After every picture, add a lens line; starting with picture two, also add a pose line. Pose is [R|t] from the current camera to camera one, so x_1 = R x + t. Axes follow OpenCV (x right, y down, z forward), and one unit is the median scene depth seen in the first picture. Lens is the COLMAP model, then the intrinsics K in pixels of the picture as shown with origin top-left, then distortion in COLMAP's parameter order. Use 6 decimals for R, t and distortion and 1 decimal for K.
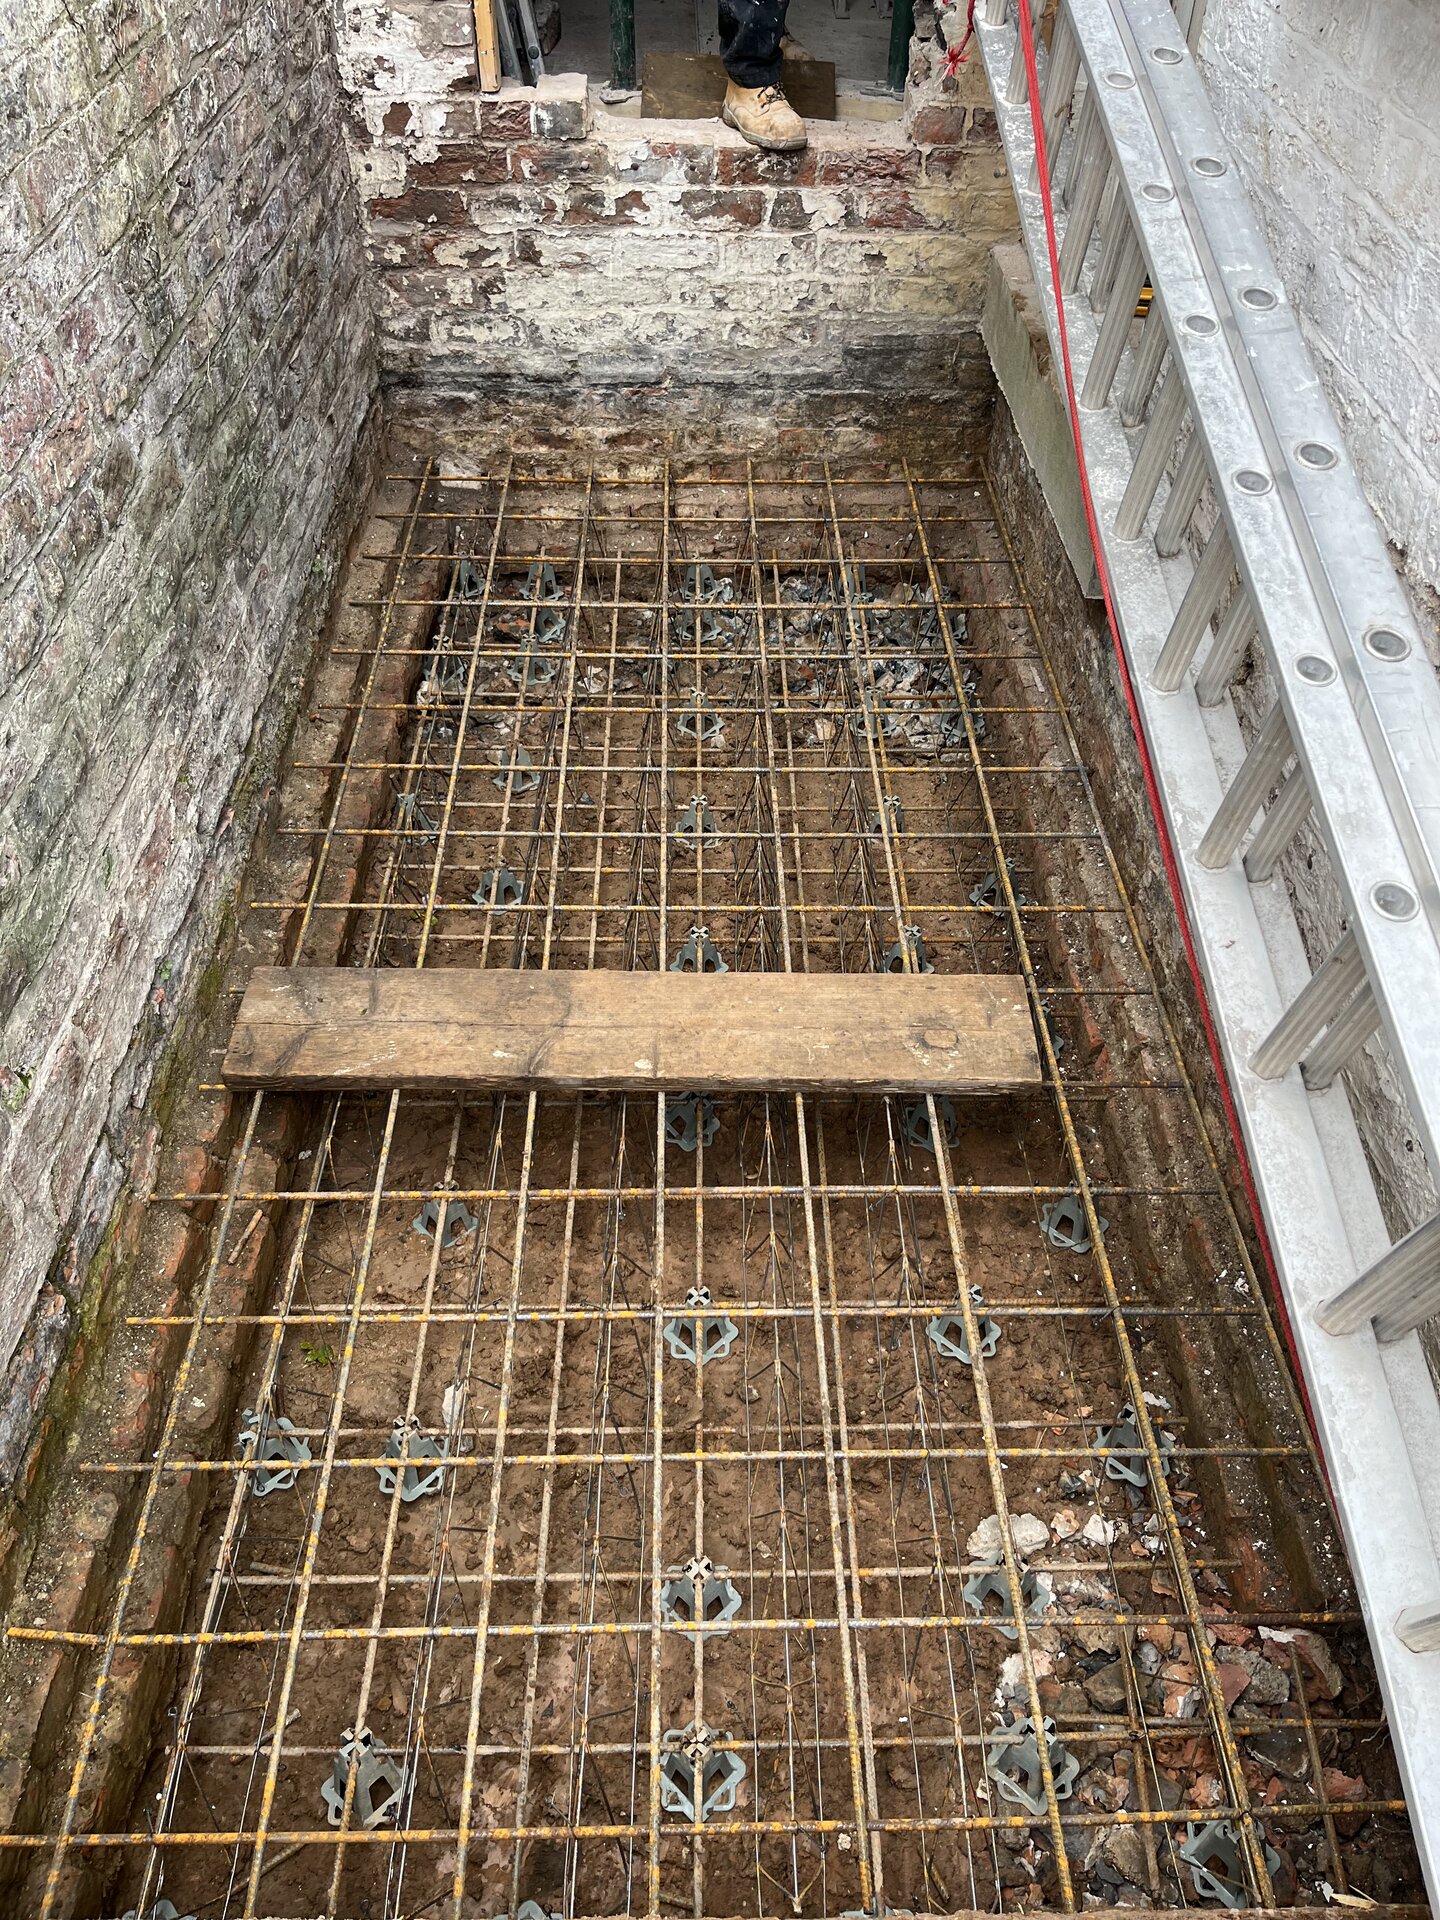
lens RADIAL K [[1436.1, 0, 713.9], [0, 1436.1, 951.8], [0, 0, 1]] dist [0.065722, -0.089891]
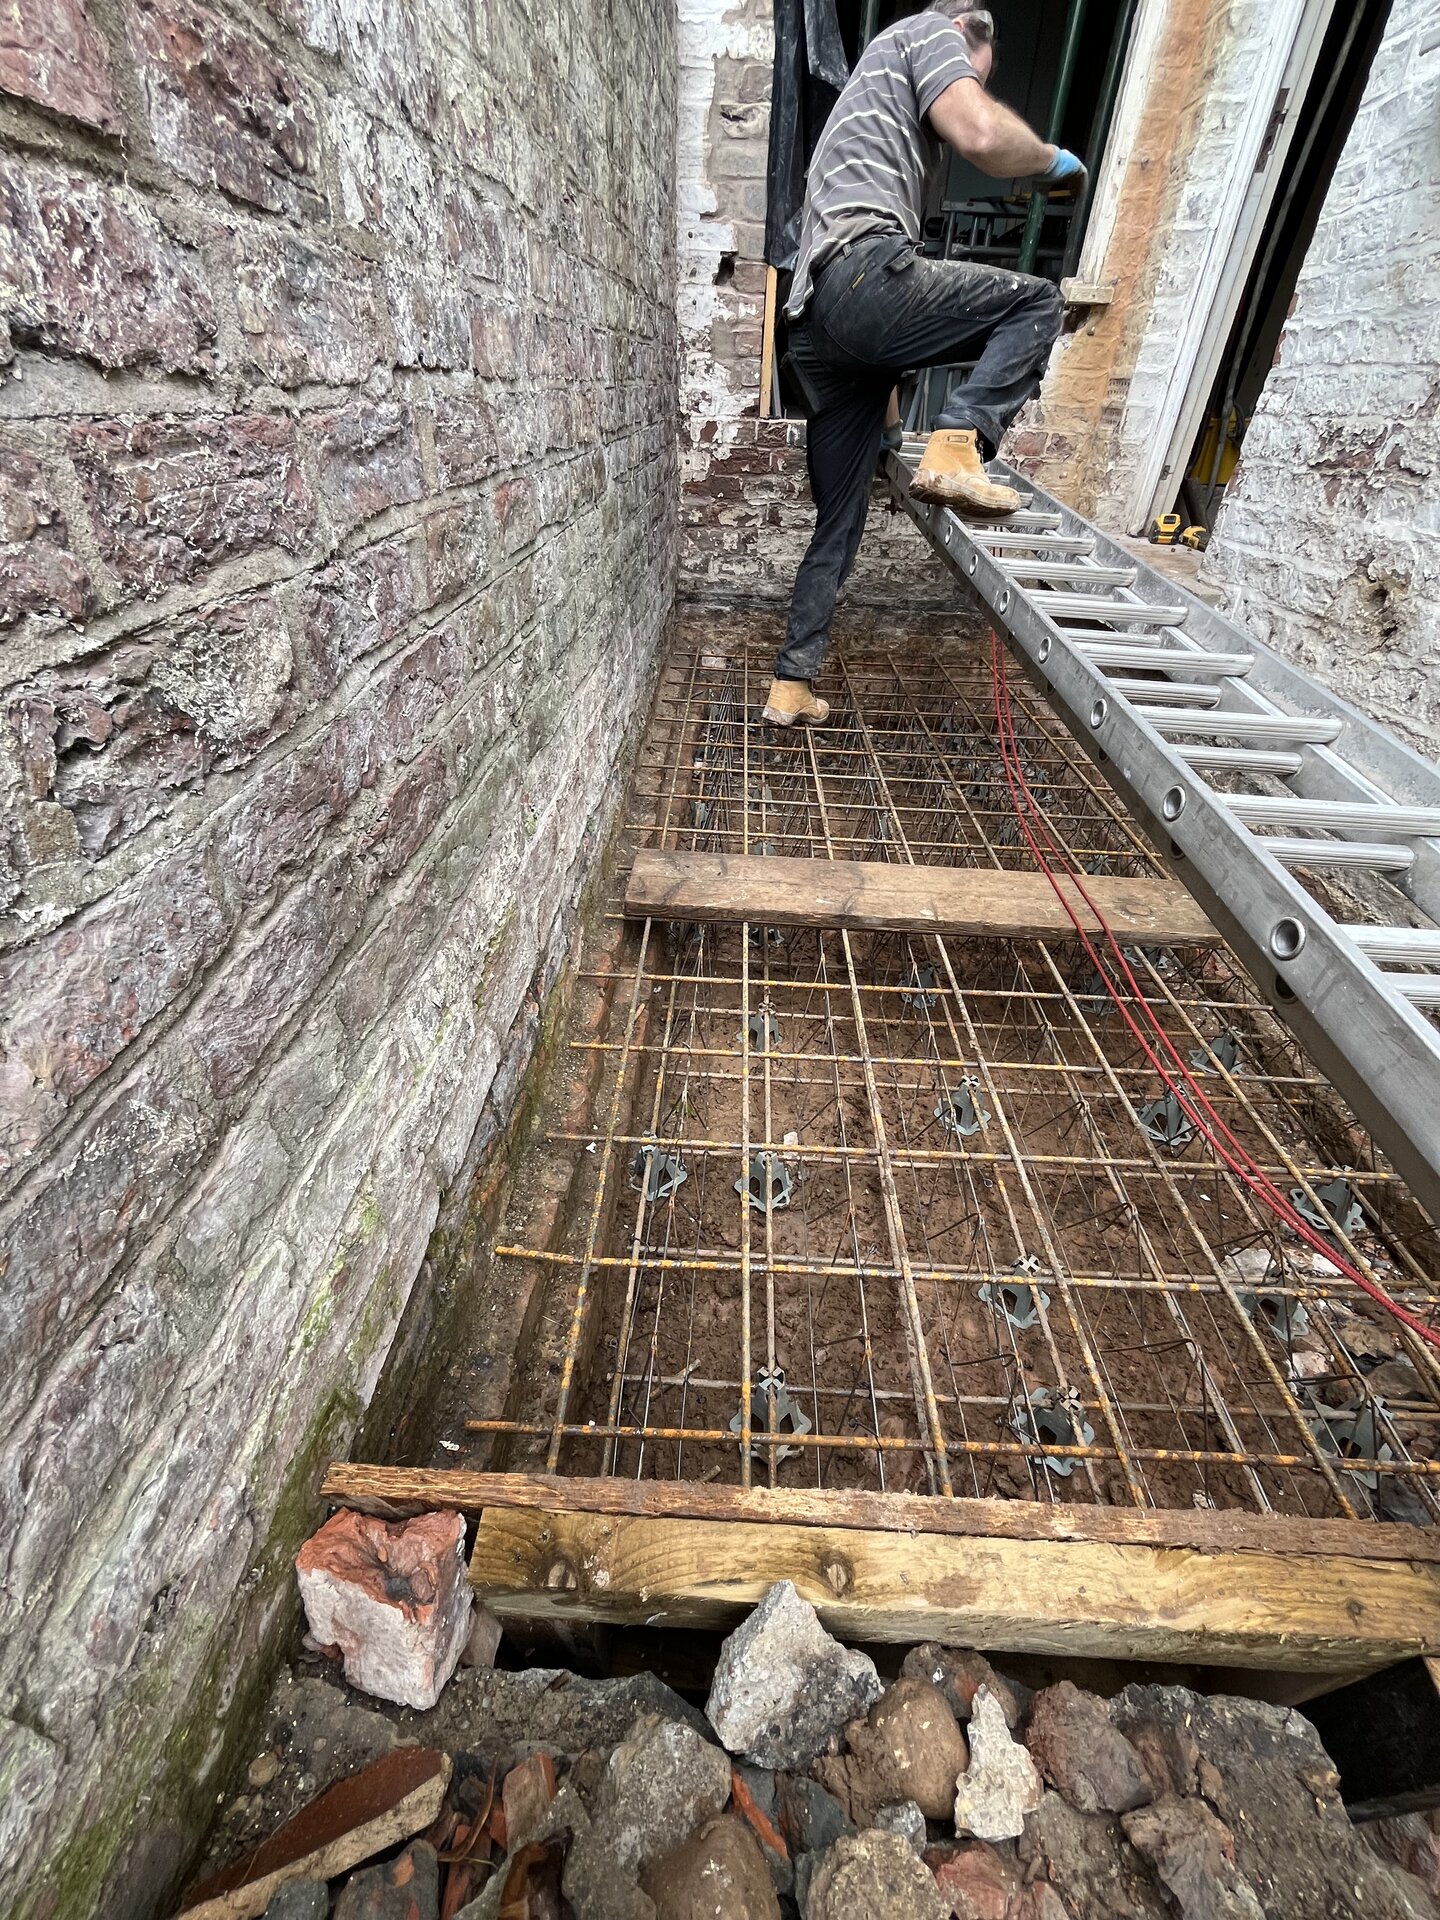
lens RADIAL K [[772.6, 0, 703.5], [0, 772.6, 968.0], [0, 0, 1]] dist [-0.003153, -0.001081]
pose [[0.998086, 0.047808, -0.039229, -0.194223], [-0.052405, 0.990644, -0.126008, 0.198695], [0.032837, 0.127822, 0.991253, 0.228036]]
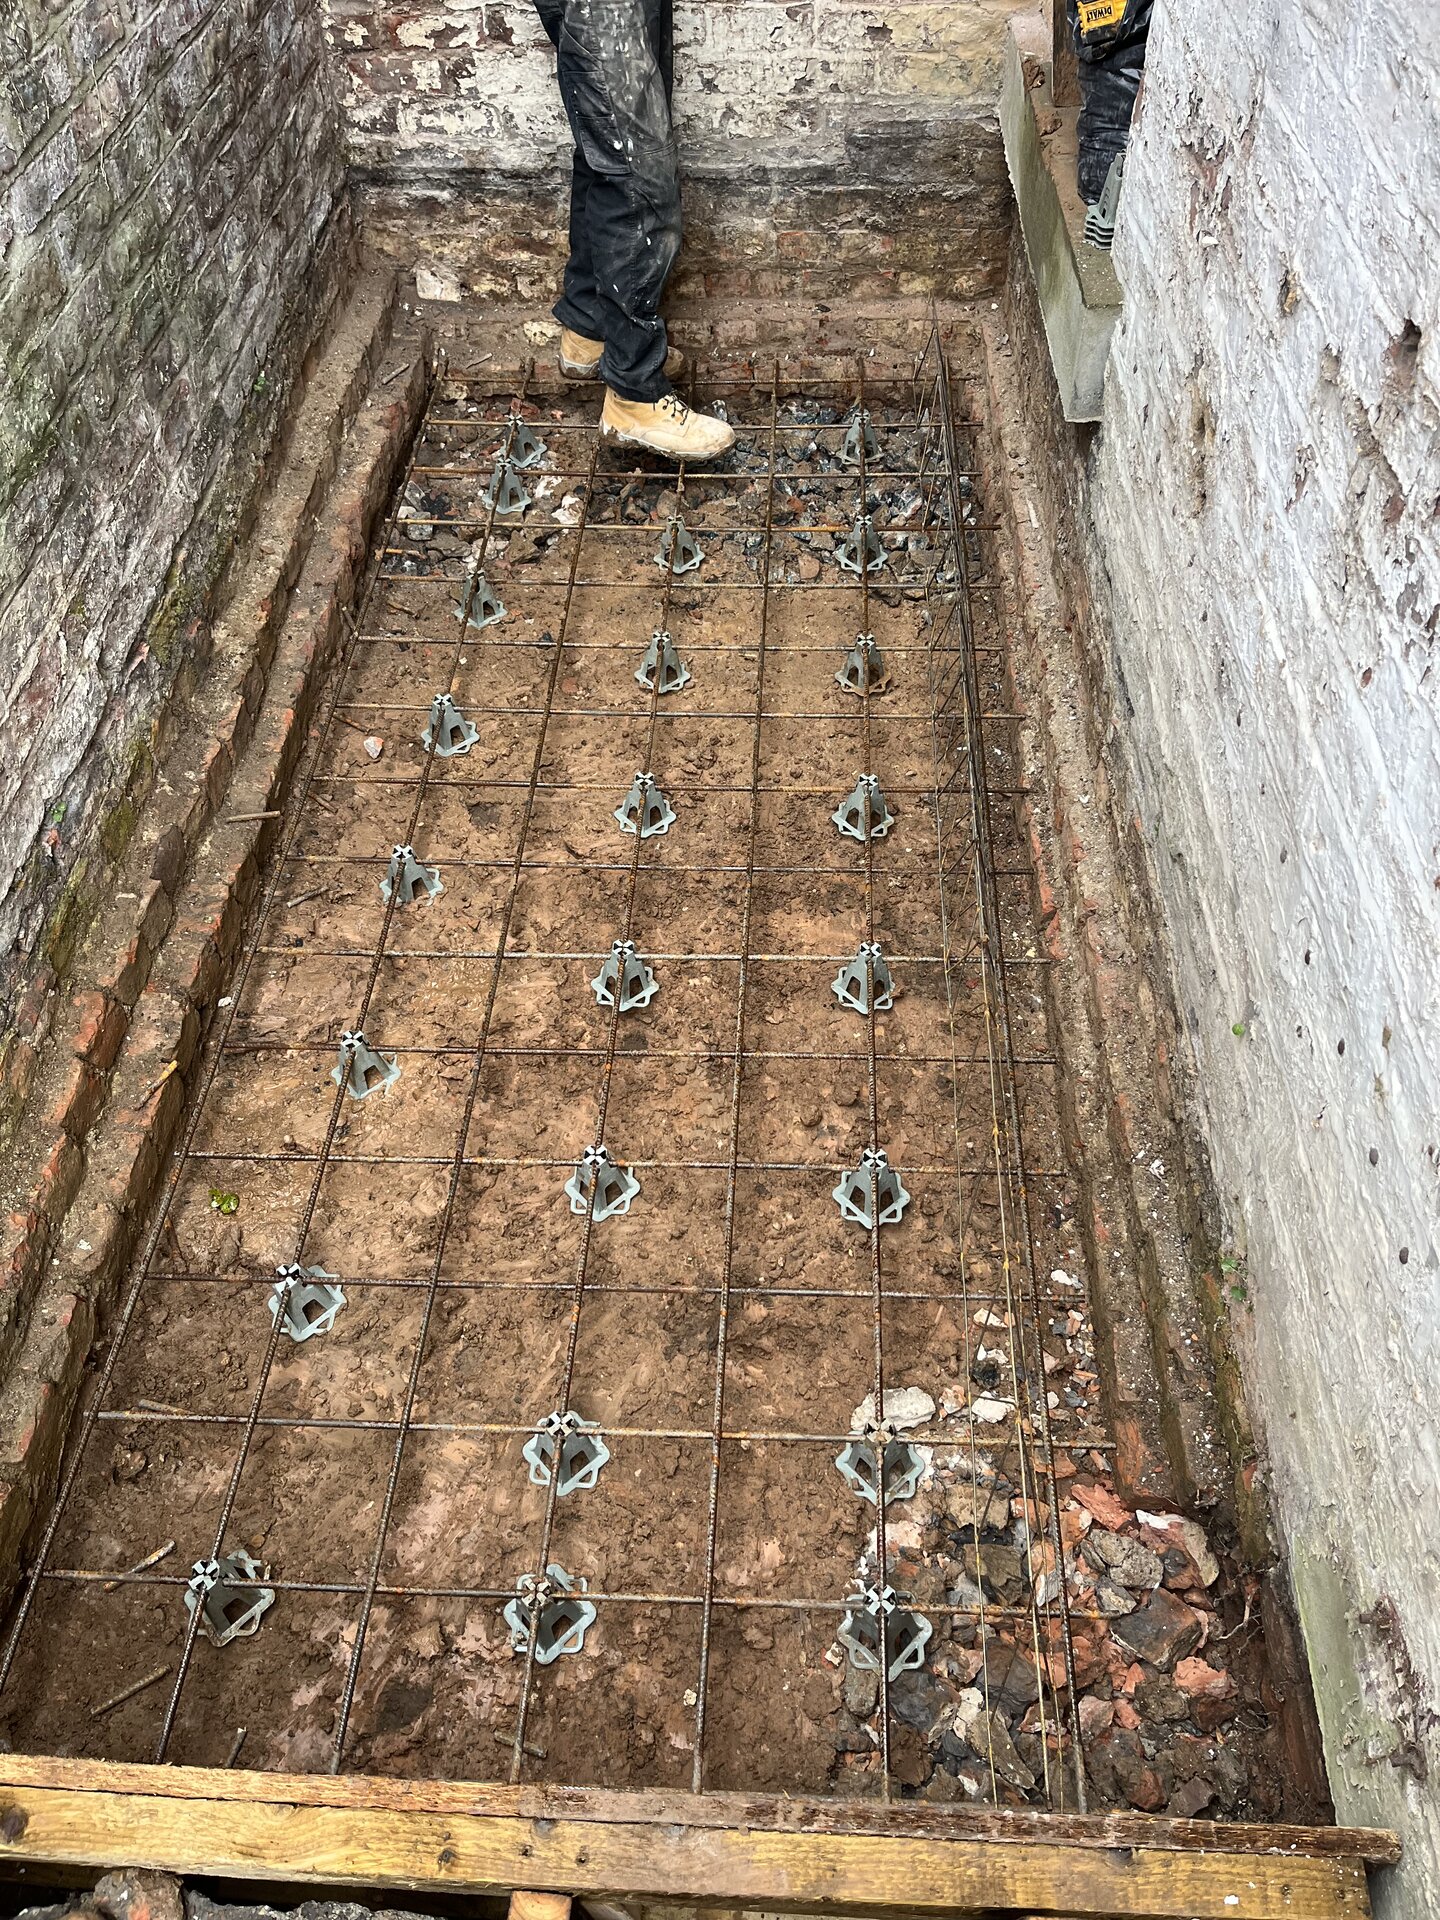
lens RADIAL K [[1436.1, 0, 713.5], [0, 1436.1, 967.9], [0, 0, 1]] dist [0.065722, -0.089891]
pose [[0.997710, 0.027258, -0.061905, 0.104417], [-0.019953, 0.993084, 0.115696, -0.003591], [0.064631, -0.114196, 0.991354, 0.042291]]
